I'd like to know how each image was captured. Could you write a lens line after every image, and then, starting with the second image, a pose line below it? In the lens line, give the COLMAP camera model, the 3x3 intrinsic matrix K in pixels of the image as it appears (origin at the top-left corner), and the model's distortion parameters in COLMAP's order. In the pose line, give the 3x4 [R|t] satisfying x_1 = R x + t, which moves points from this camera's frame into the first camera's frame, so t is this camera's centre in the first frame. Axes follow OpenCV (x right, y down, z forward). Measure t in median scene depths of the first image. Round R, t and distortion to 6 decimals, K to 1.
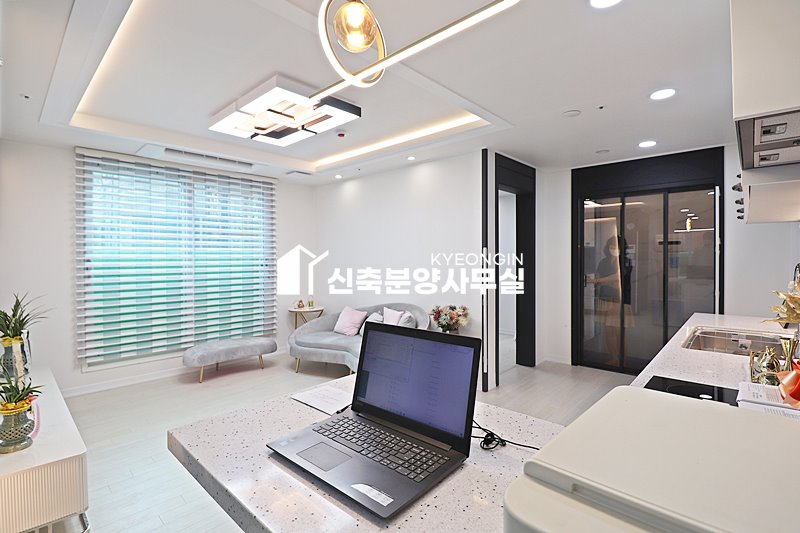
lens RADIAL K [[375.2, 0, 399.0], [0, 375.2, 264.3], [0, 0, 1]] dist [-0.013875, -0.007688]
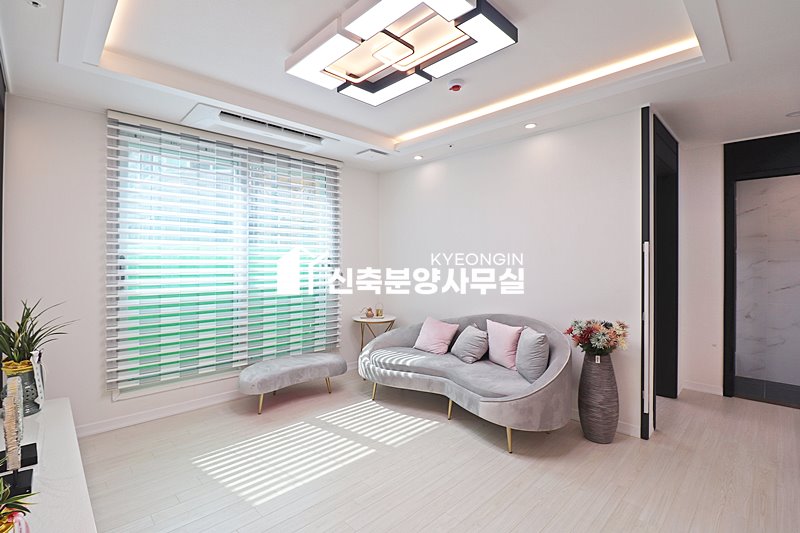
lens RADIAL K [[375.2, 0, 401.0], [0, 375.2, 265.8], [0, 0, 1]] dist [-0.013875, -0.007688]
pose [[0.998605, 0.005902, -0.052480, -0.189853], [-0.006216, 0.999964, -0.005815, 0.008478], [0.052443, 0.006133, 0.998605, 0.224803]]
